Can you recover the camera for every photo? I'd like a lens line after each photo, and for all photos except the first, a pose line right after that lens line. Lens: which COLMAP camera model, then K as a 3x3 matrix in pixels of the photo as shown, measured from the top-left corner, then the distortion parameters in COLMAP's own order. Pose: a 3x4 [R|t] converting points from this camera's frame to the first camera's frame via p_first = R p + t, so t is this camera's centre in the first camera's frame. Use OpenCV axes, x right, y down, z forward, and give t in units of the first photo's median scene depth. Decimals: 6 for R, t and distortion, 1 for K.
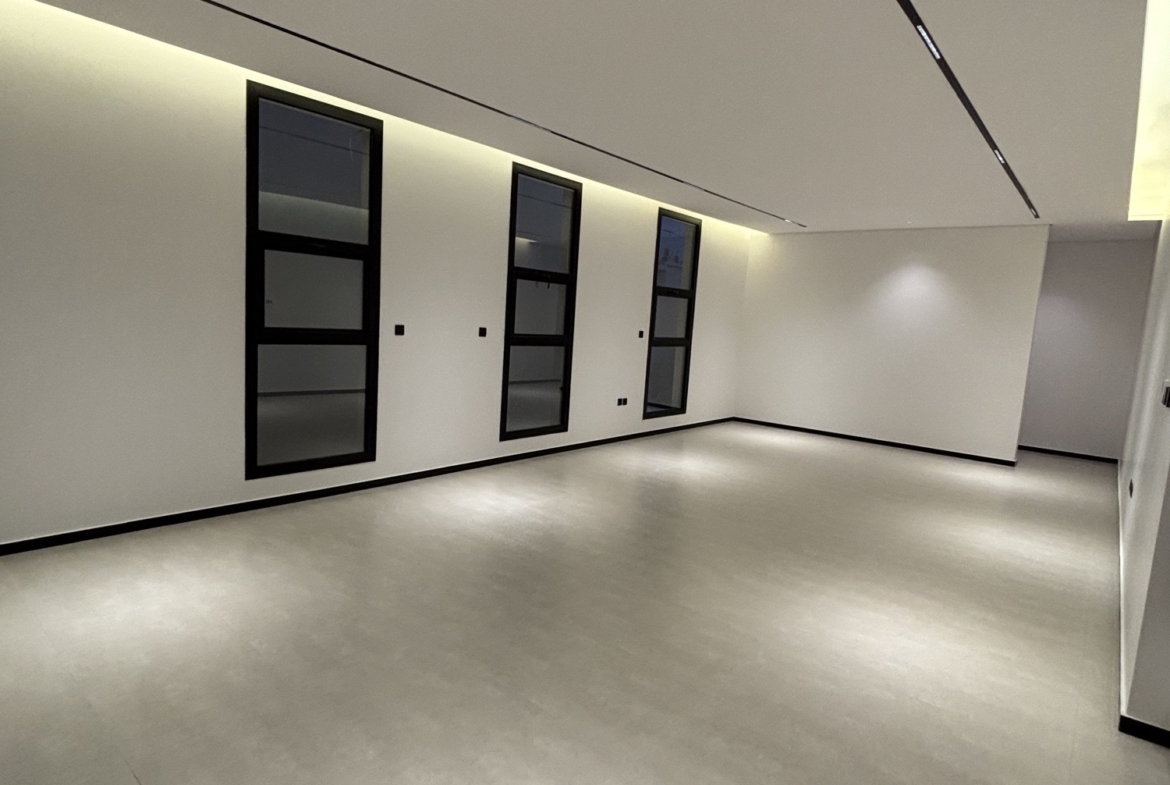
lens RADIAL K [[636.1, 0, 582.6], [0, 636.1, 390.2], [0, 0, 1]] dist [0.001968, -0.001275]
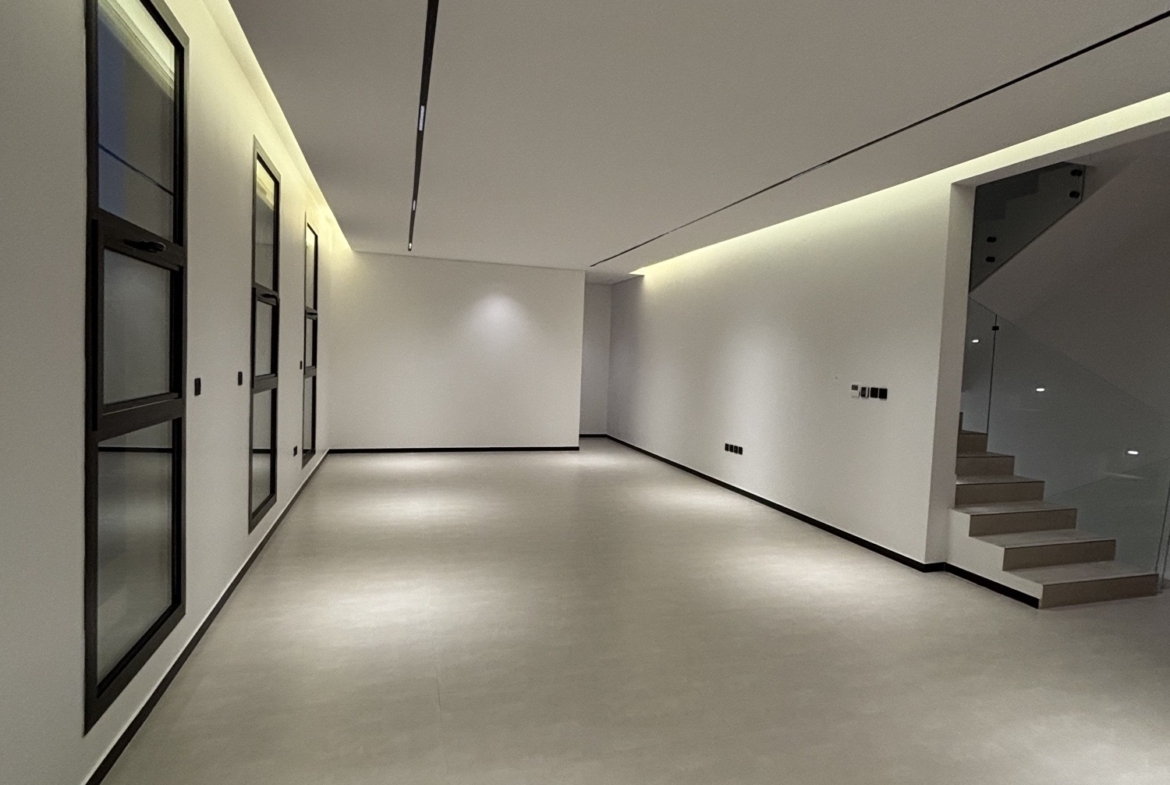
lens RADIAL K [[636.1, 0, 583.6], [0, 636.1, 394.8], [0, 0, 1]] dist [0.001968, -0.001275]
pose [[0.556952, -0.088439, 0.825823, -0.402231], [0.091582, 0.994791, 0.044770, -0.054847], [-0.825480, 0.050696, 0.562150, 0.241730]]
